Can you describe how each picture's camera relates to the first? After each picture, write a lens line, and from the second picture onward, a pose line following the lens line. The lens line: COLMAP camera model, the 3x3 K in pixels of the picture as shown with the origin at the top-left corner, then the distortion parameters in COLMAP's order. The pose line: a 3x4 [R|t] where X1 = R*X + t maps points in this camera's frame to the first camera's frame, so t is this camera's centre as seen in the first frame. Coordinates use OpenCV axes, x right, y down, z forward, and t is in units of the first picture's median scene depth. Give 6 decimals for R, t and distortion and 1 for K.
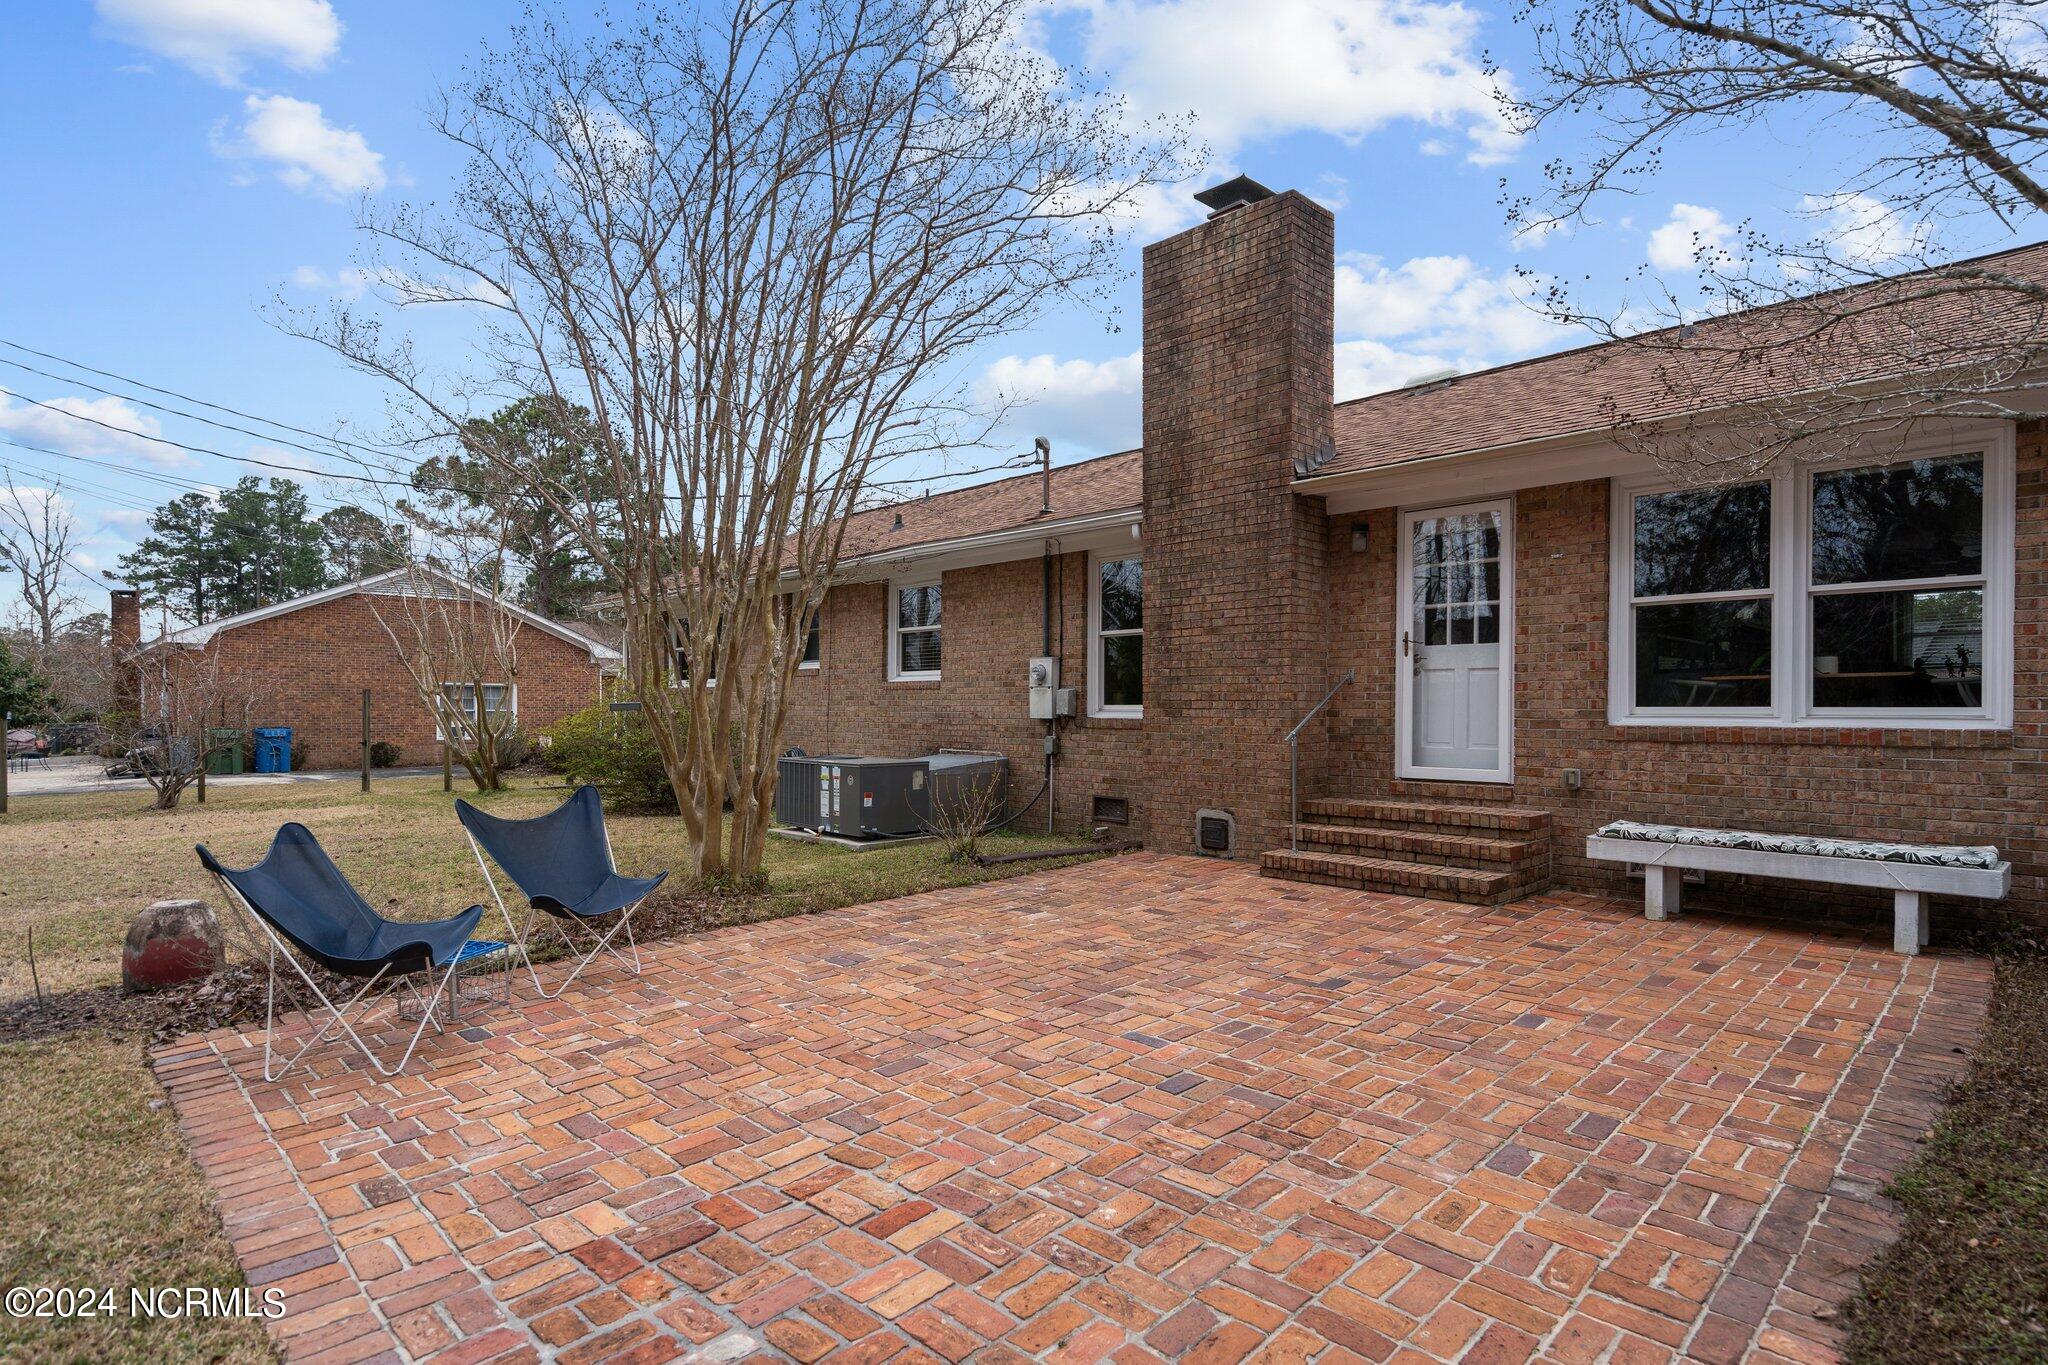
lens RADIAL K [[1050.6, 0, 985.4], [0, 1050.6, 705.7], [0, 0, 1]] dist [0.003876, 0.000123]
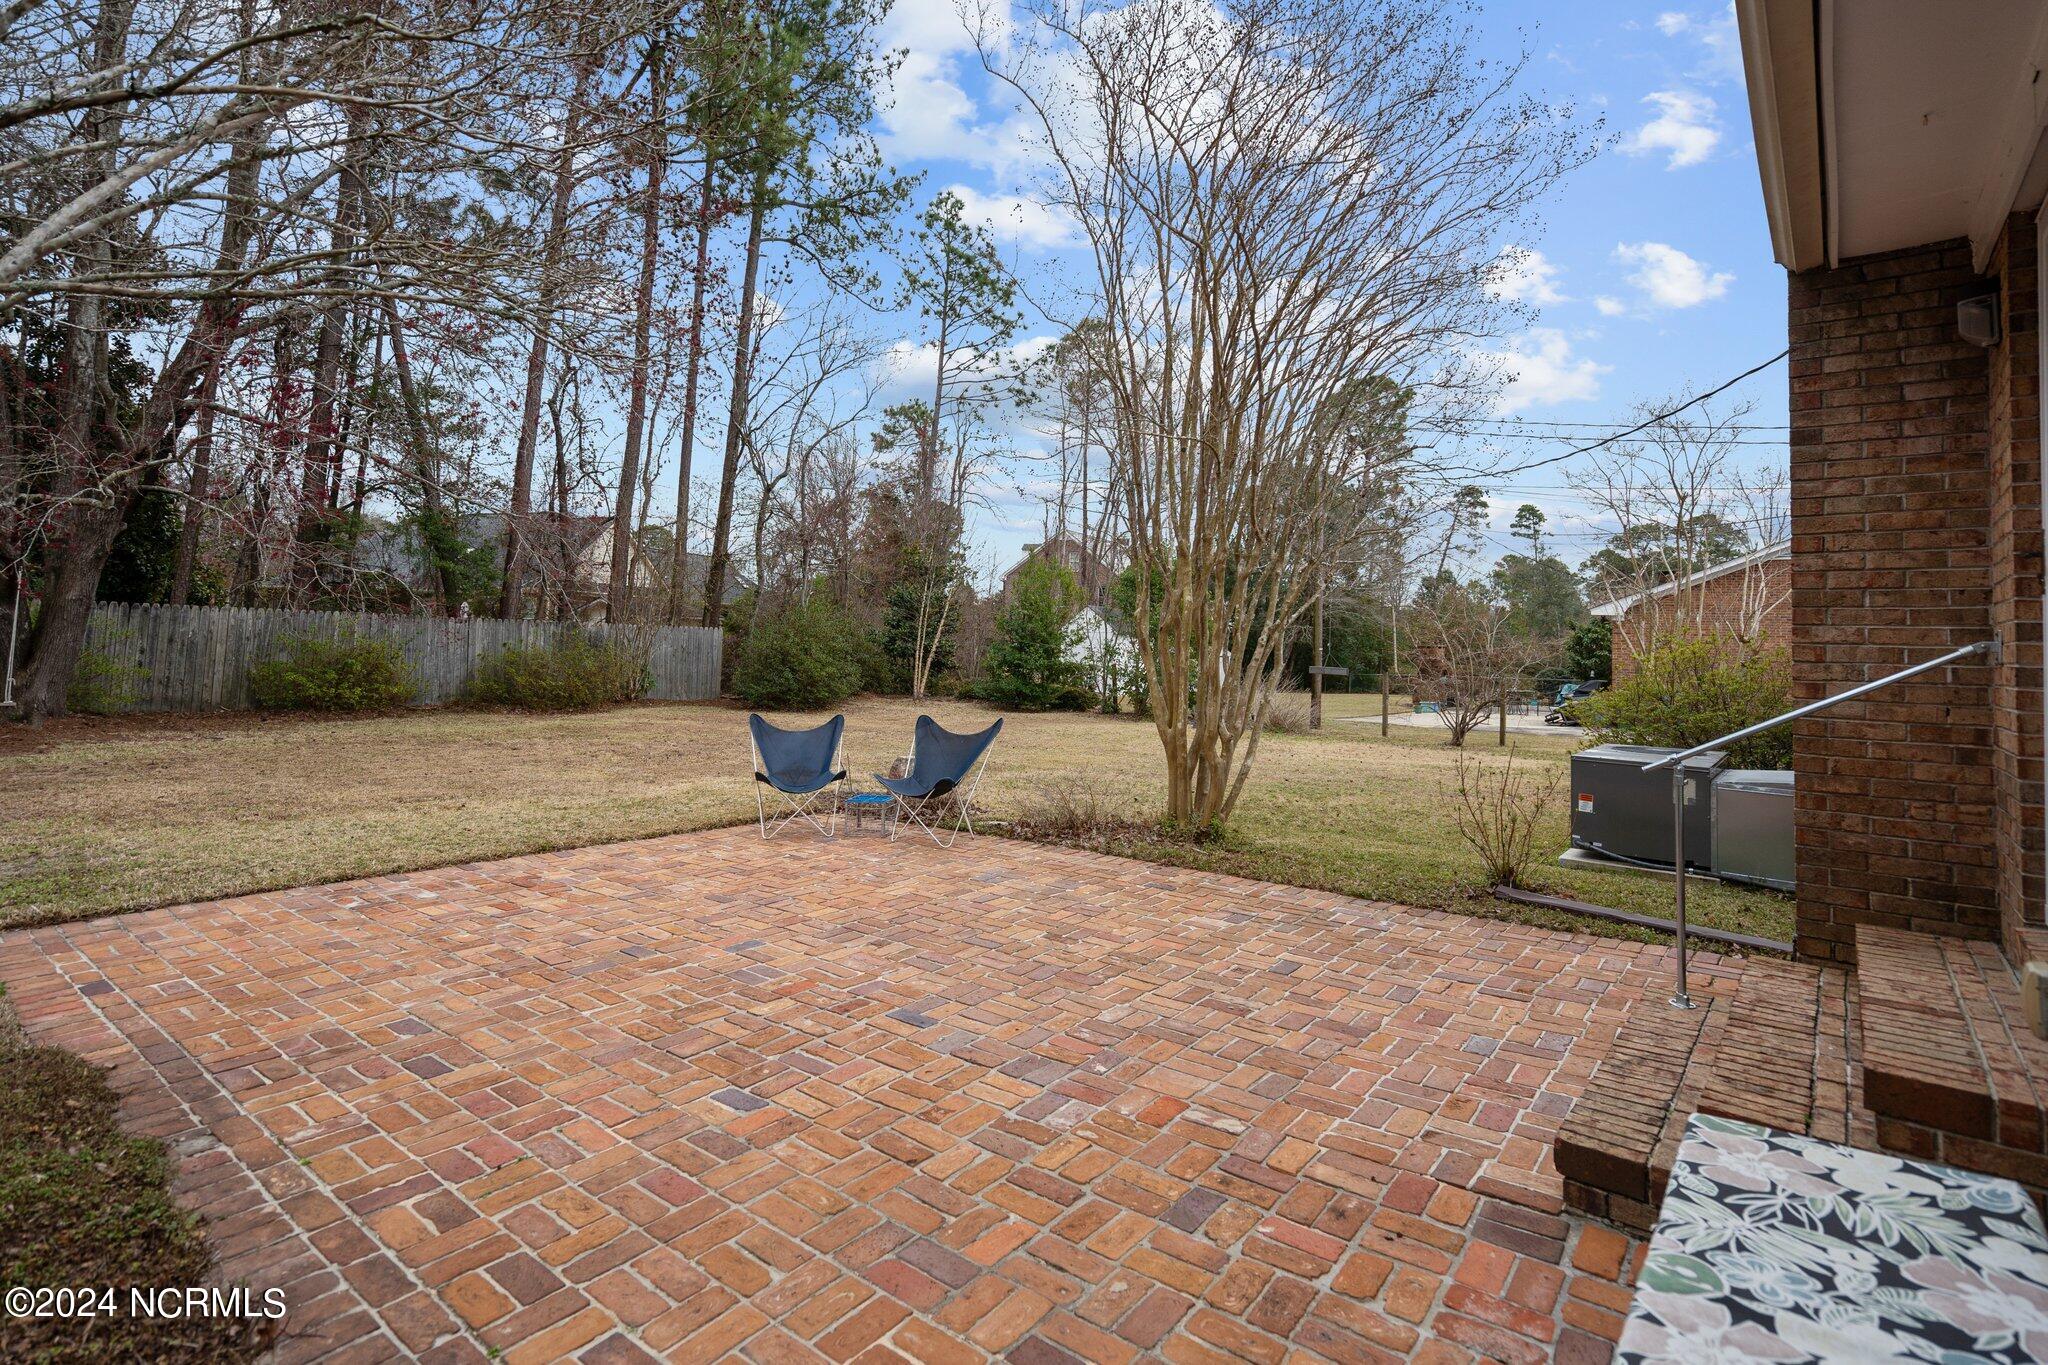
lens RADIAL K [[975.6, 0, 1023.9], [0, 975.6, 676.7], [0, 0, 1]] dist [-0.004843, 0.000751]
pose [[0.146978, 0.035953, -0.988486, 1.325674], [-0.033283, 0.998953, 0.031385, -0.037179], [0.988580, 0.028287, 0.148021, 1.172433]]
